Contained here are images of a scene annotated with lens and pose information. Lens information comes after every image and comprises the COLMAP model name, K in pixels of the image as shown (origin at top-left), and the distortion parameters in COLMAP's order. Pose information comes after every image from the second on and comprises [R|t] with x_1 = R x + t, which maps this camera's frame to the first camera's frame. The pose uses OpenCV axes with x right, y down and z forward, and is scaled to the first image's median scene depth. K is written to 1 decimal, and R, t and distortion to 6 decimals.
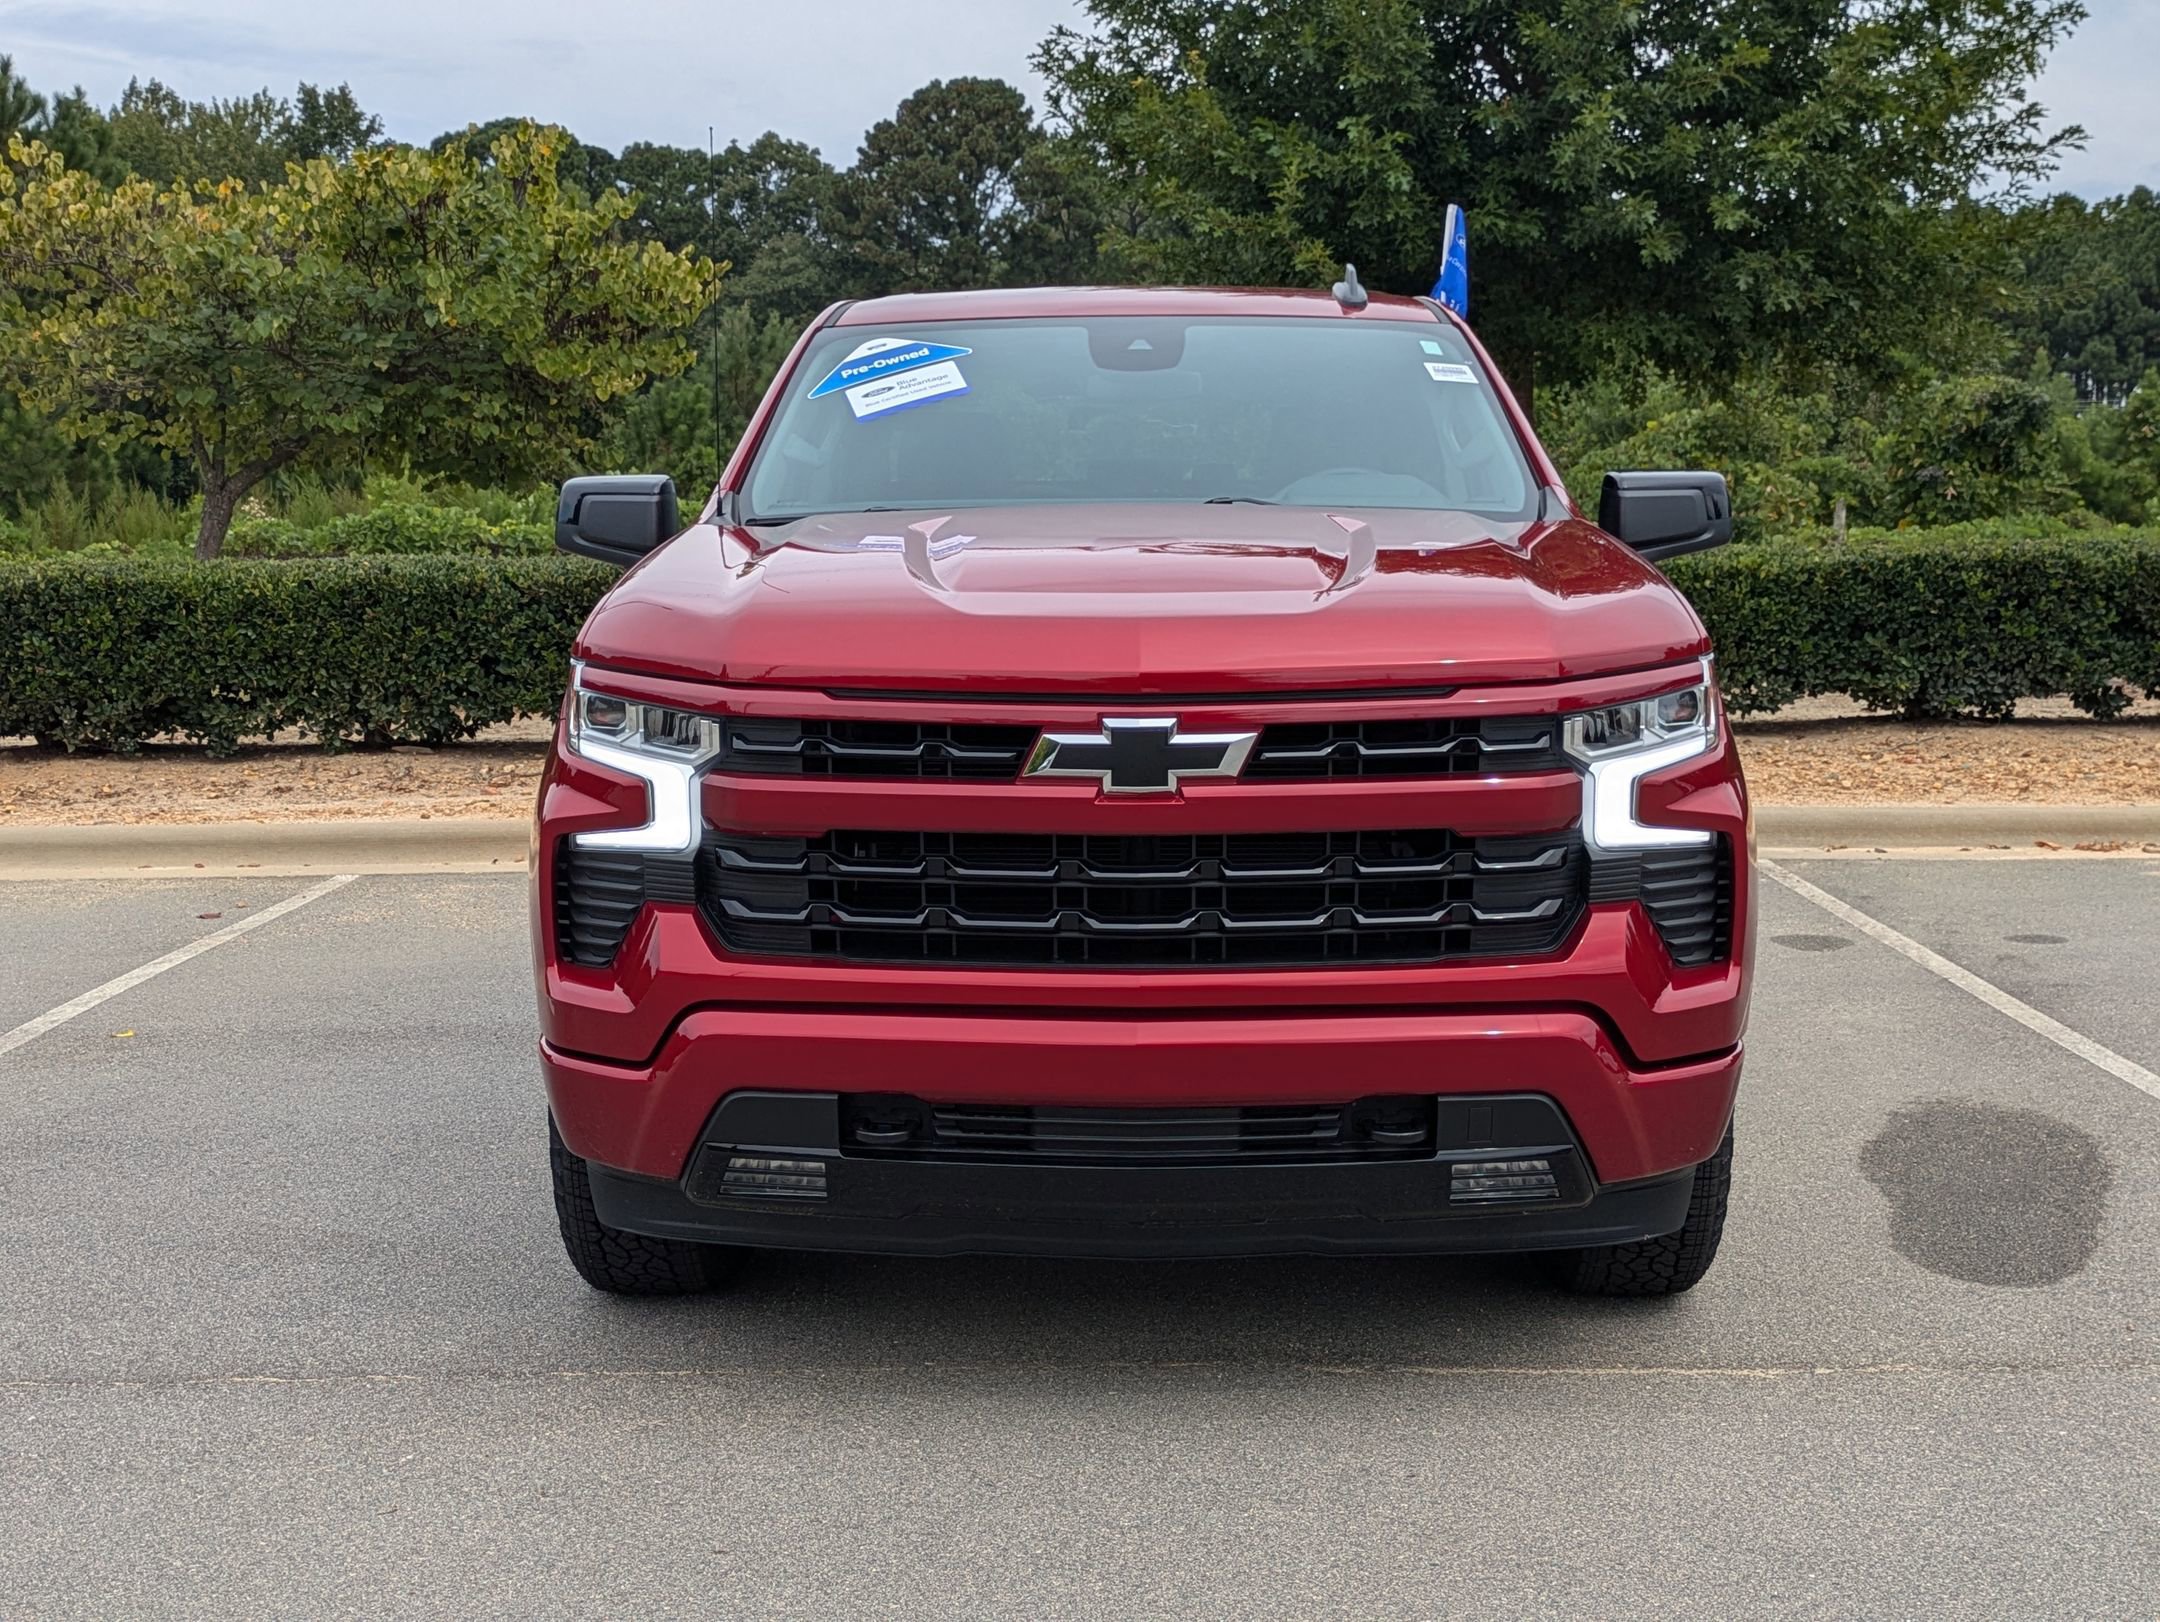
lens RADIAL K [[2615.9, 0, 1057.9], [0, 2615.9, 813.9], [0, 0, 1]] dist [0.075624, -0.099580]
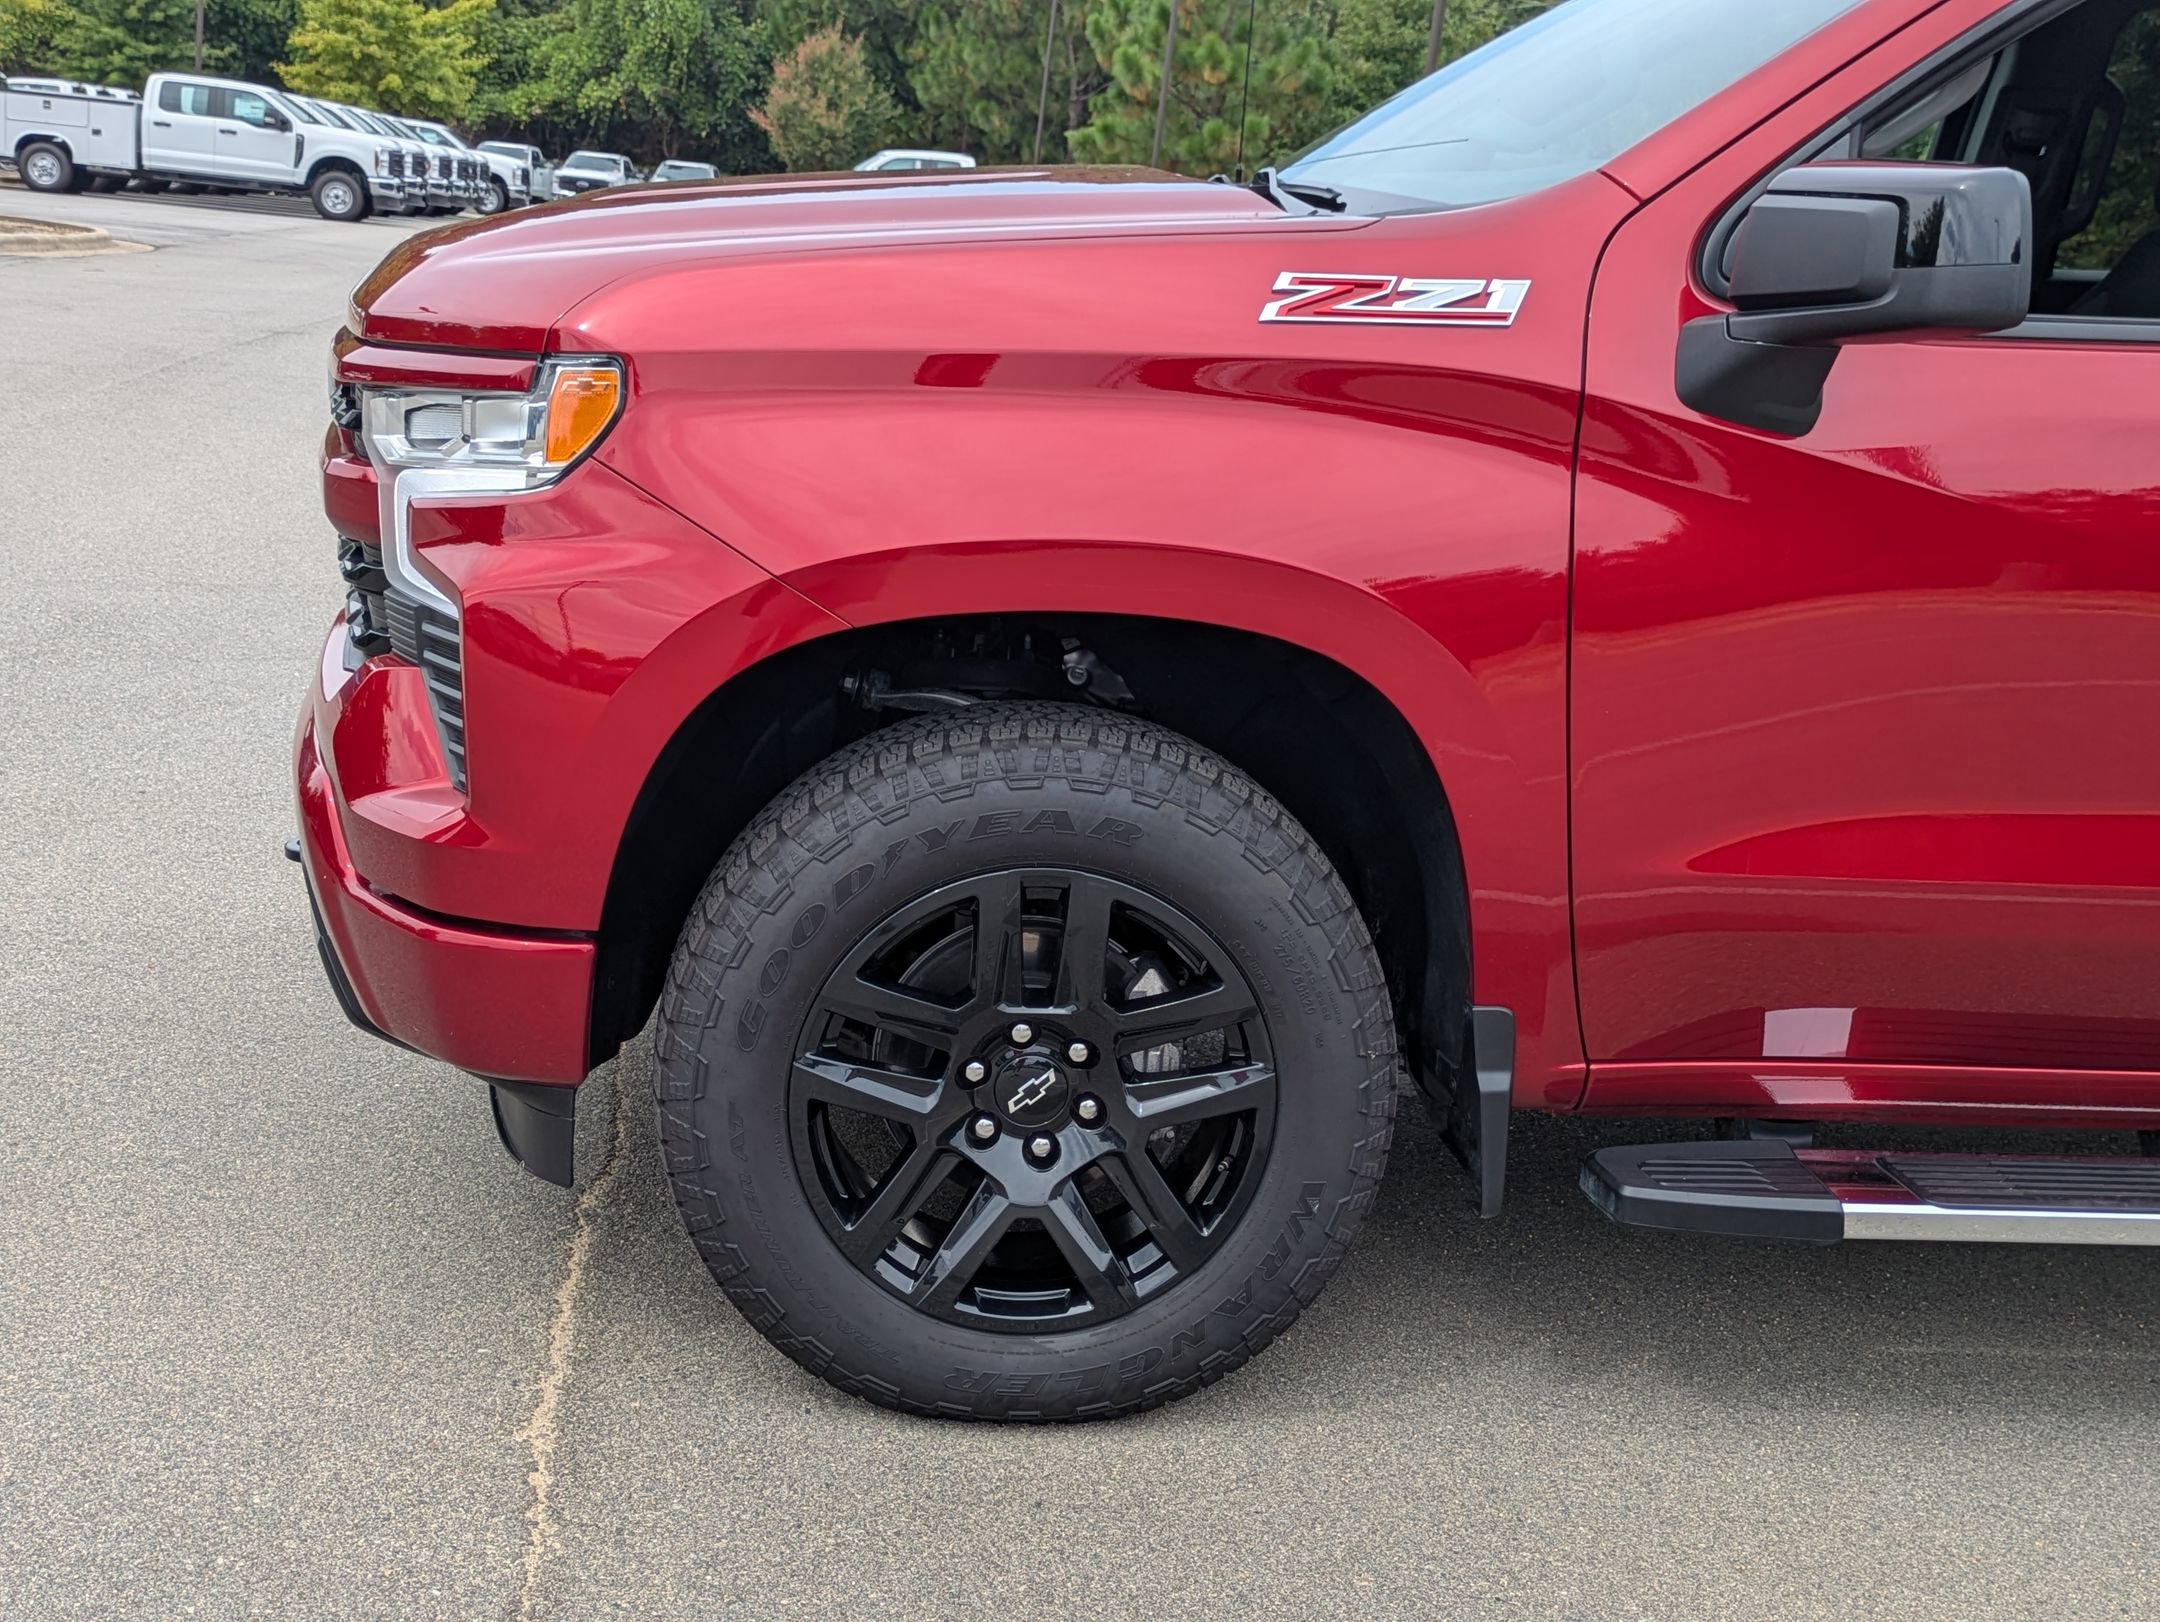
lens RADIAL K [[2620.2, 0, 1086.8], [0, 2620.2, 832.7], [0, 0, 1]] dist [0.062841, -0.041591]
pose [[0.126765, 0.259755, -0.957318, 0.958017], [-0.196468, 0.952559, 0.232448, -0.130058], [0.972281, 0.158616, 0.171785, 1.065609]]
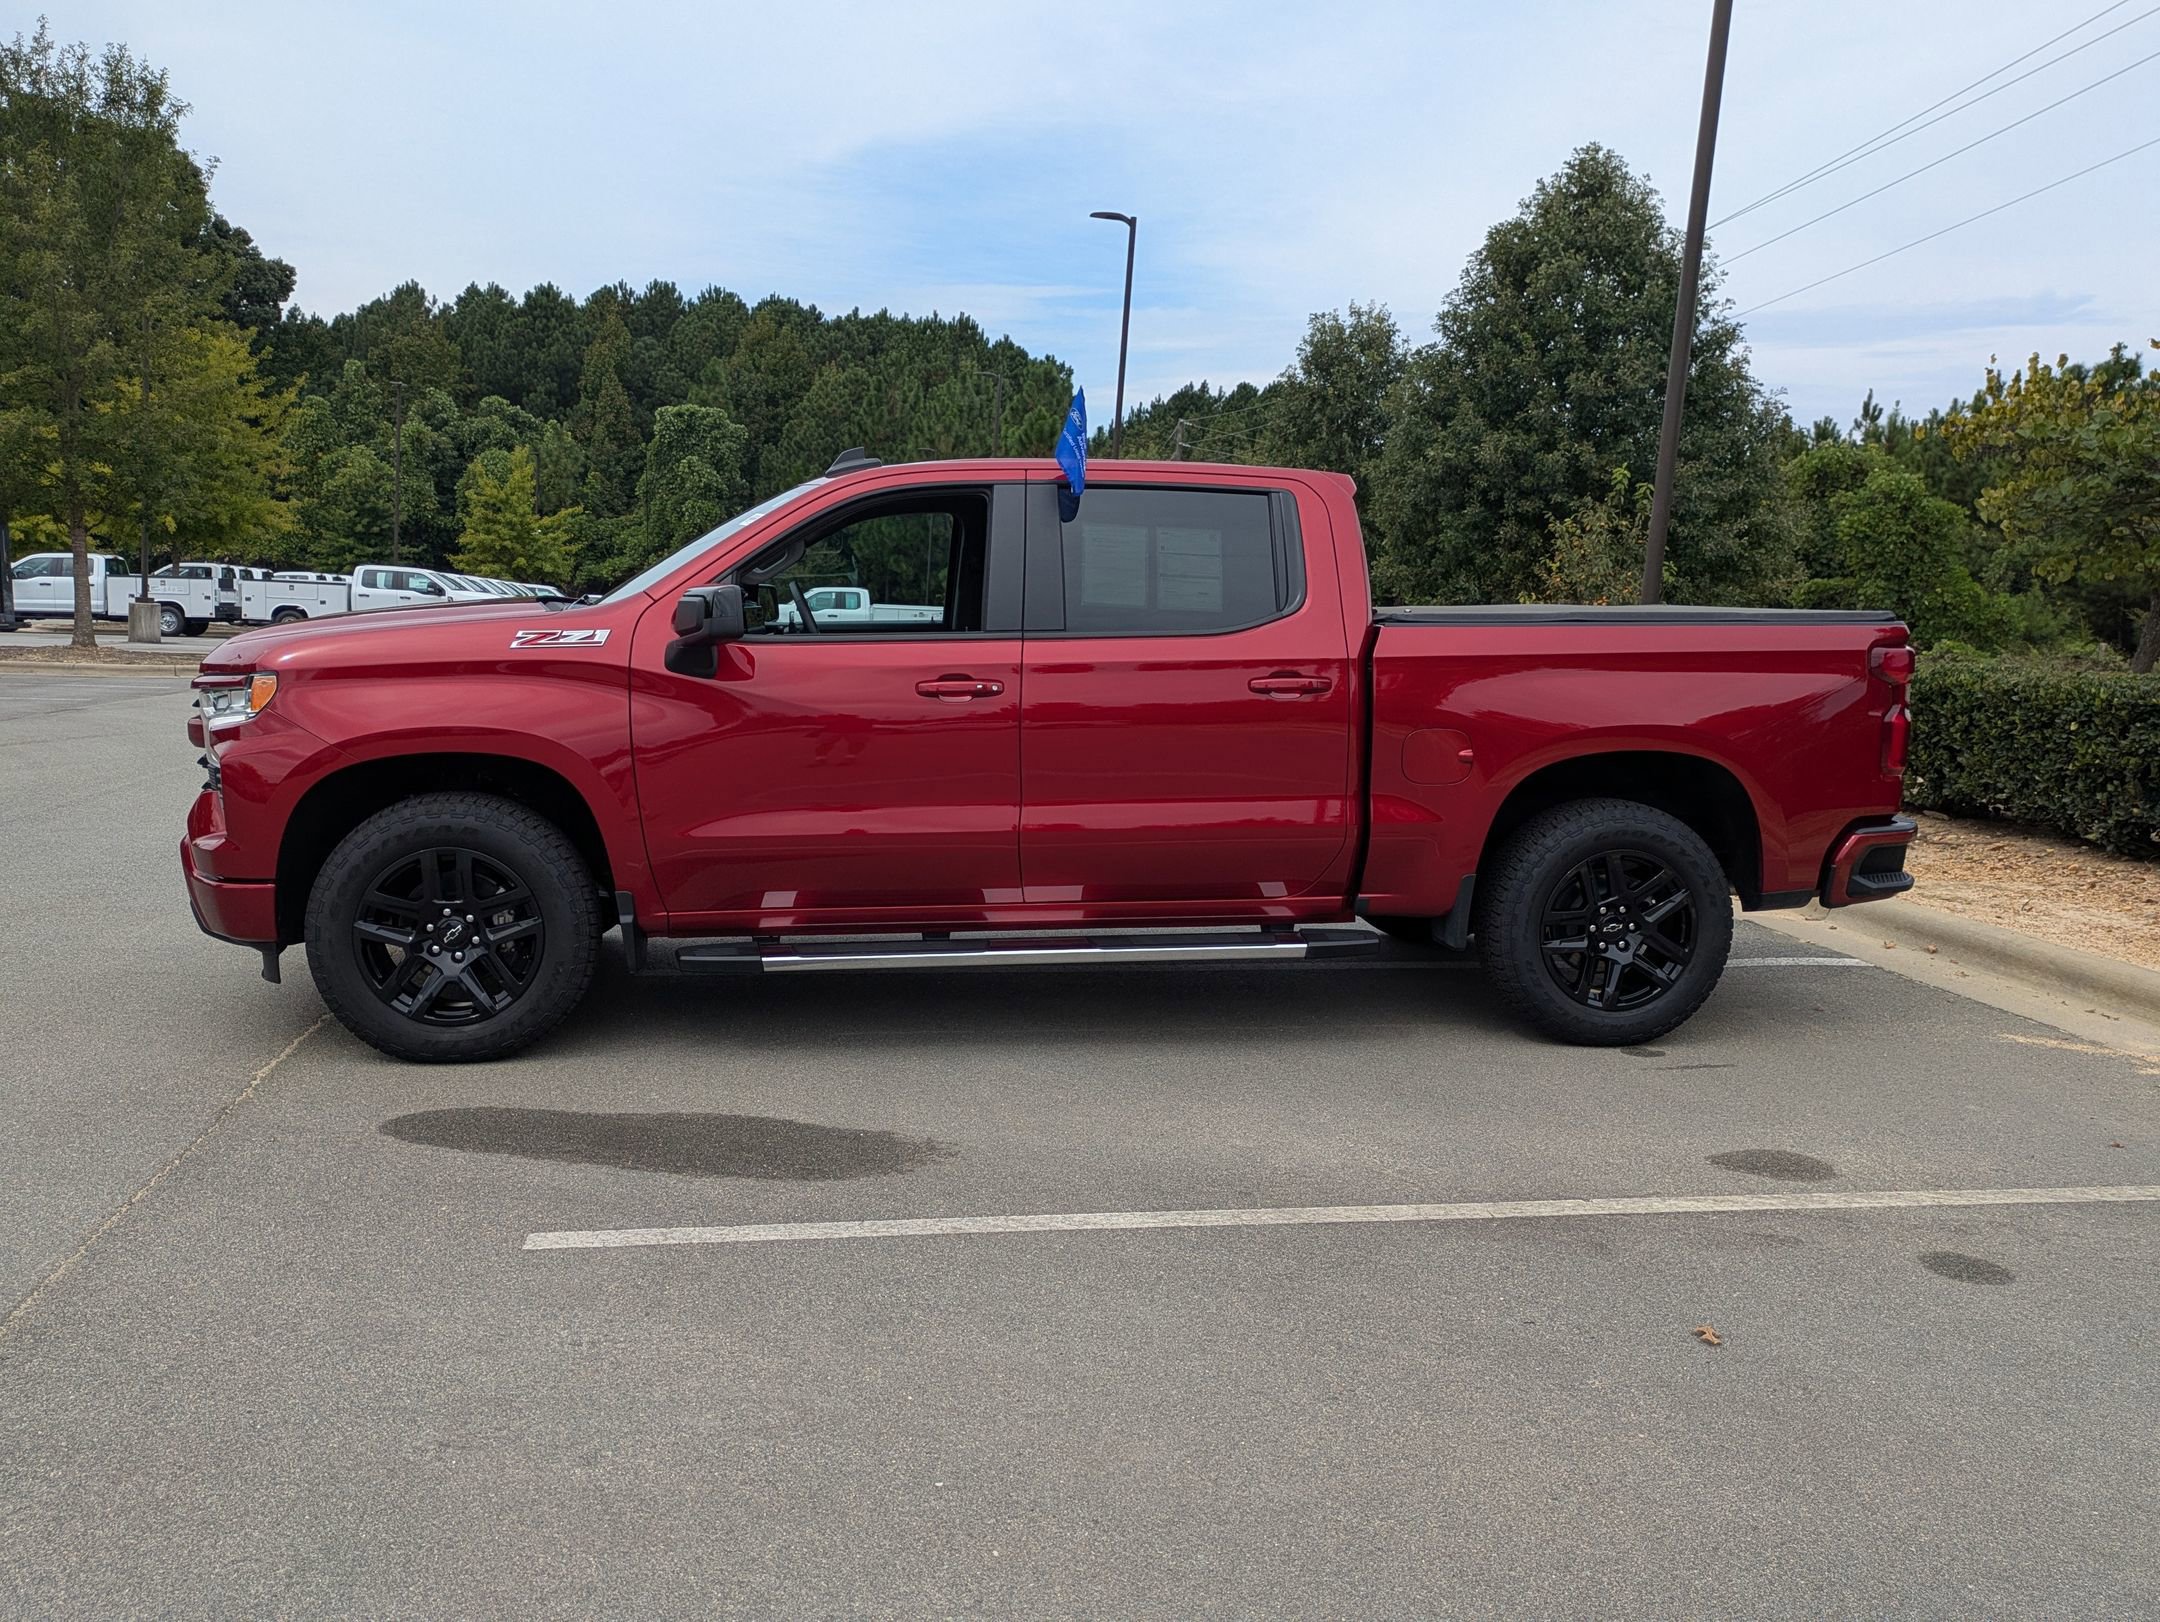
lens RADIAL K [[1689.4, 0, 1080.0], [0, 1689.4, 811.0], [0, 0, 1]] dist [0.060803, -0.078920]
pose [[0.183318, 0.137347, -0.973412, 1.592446], [-0.146698, 0.982927, 0.111063, -0.189814], [0.972046, 0.122438, 0.200337, 1.379429]]
